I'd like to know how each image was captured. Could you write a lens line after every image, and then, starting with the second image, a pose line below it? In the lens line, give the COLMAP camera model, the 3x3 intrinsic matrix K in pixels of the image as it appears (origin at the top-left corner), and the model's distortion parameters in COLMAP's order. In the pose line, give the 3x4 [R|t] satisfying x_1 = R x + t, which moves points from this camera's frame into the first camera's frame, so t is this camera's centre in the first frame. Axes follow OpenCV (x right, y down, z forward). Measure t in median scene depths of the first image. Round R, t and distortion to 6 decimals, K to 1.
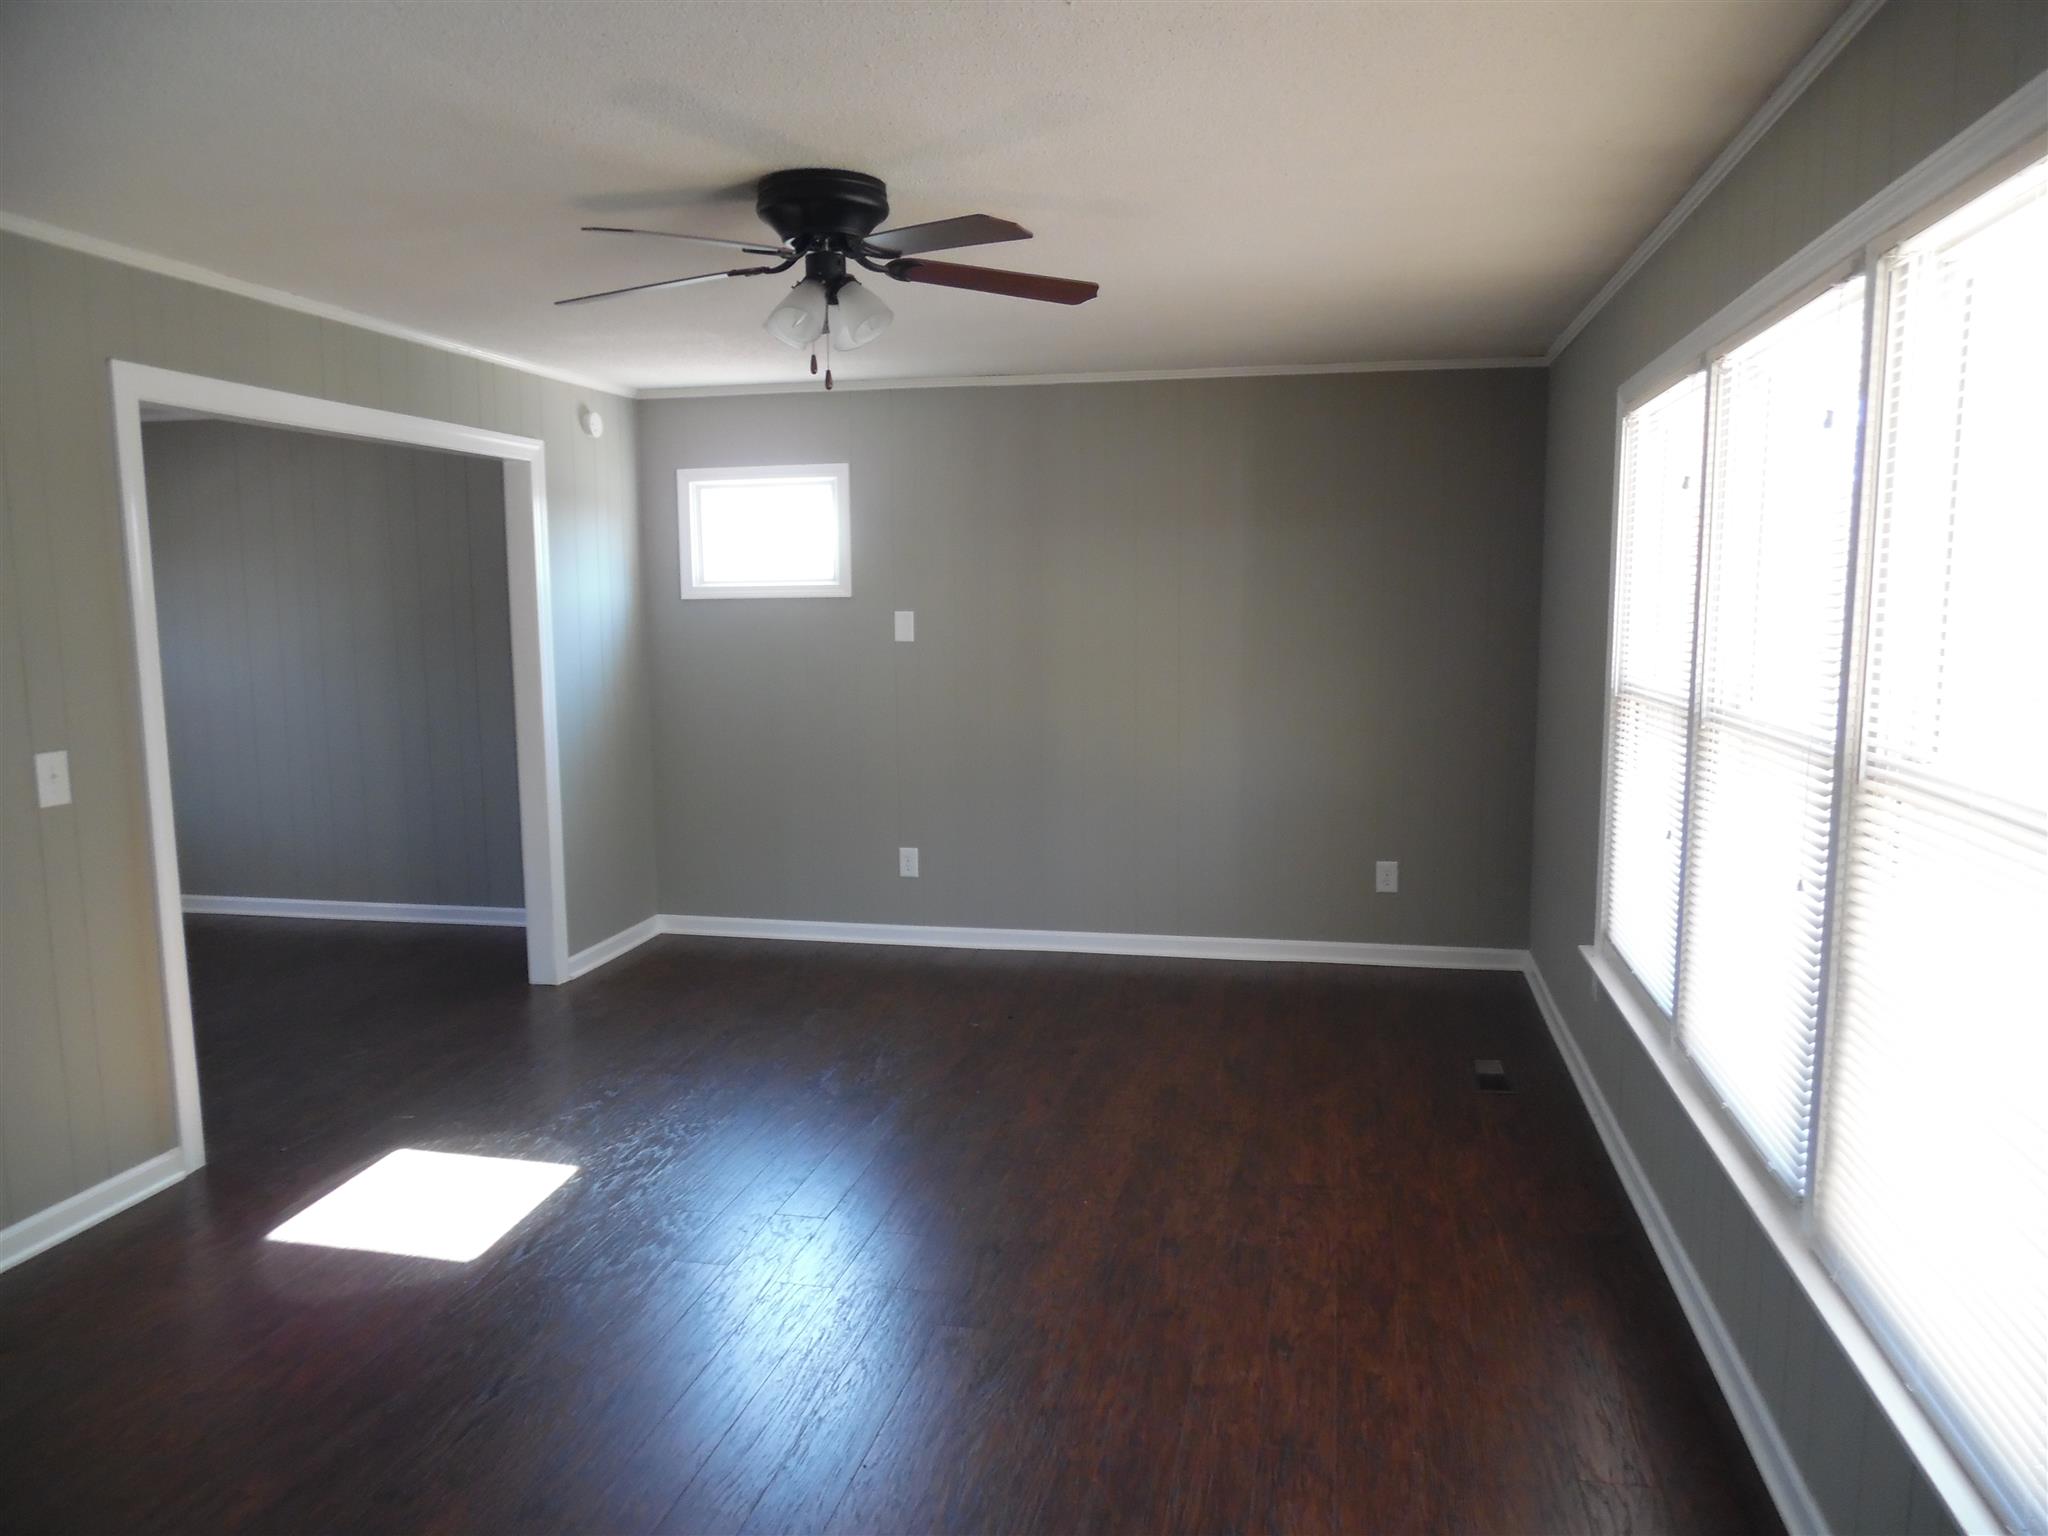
lens RADIAL K [[1411.2, 0, 1024.0], [0, 1411.2, 768.0], [0, 0, 1]] dist [0.002825, 0.000136]
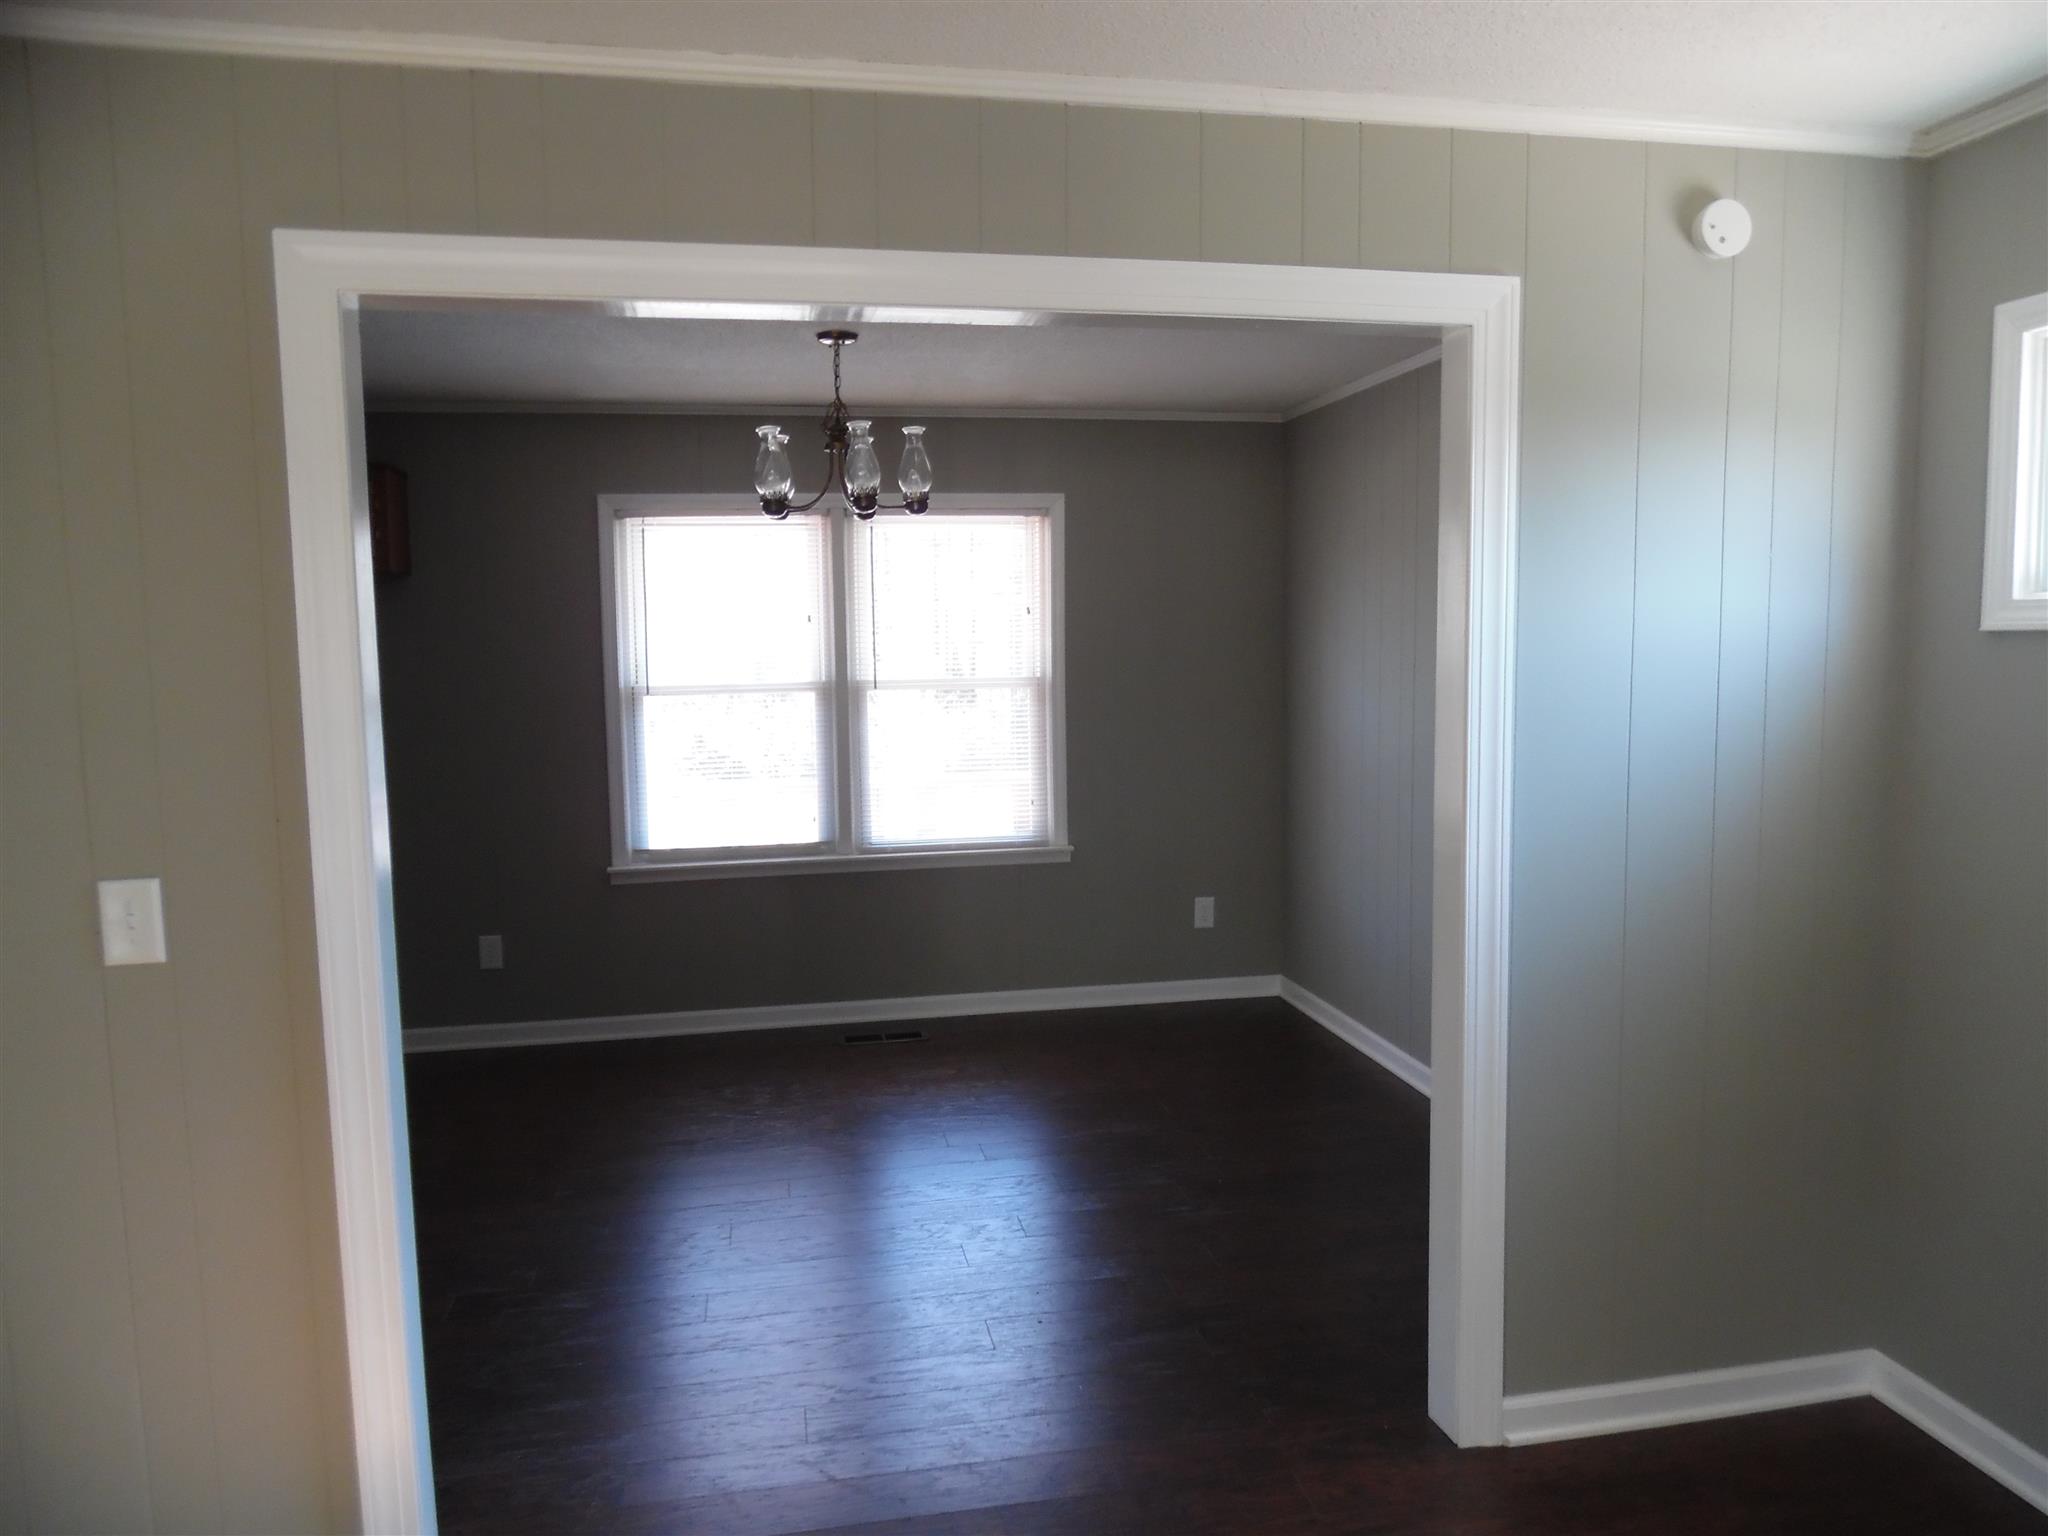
lens RADIAL K [[1411.2, 0, 1024.0], [0, 1411.2, 768.0], [0, 0, 1]] dist [0.002825, 0.000136]
pose [[0.394827, 0.100166, -0.913279, 0.021871], [-0.108535, 0.992164, 0.061896, -0.083677], [0.912322, 0.074685, 0.402604, 0.649734]]
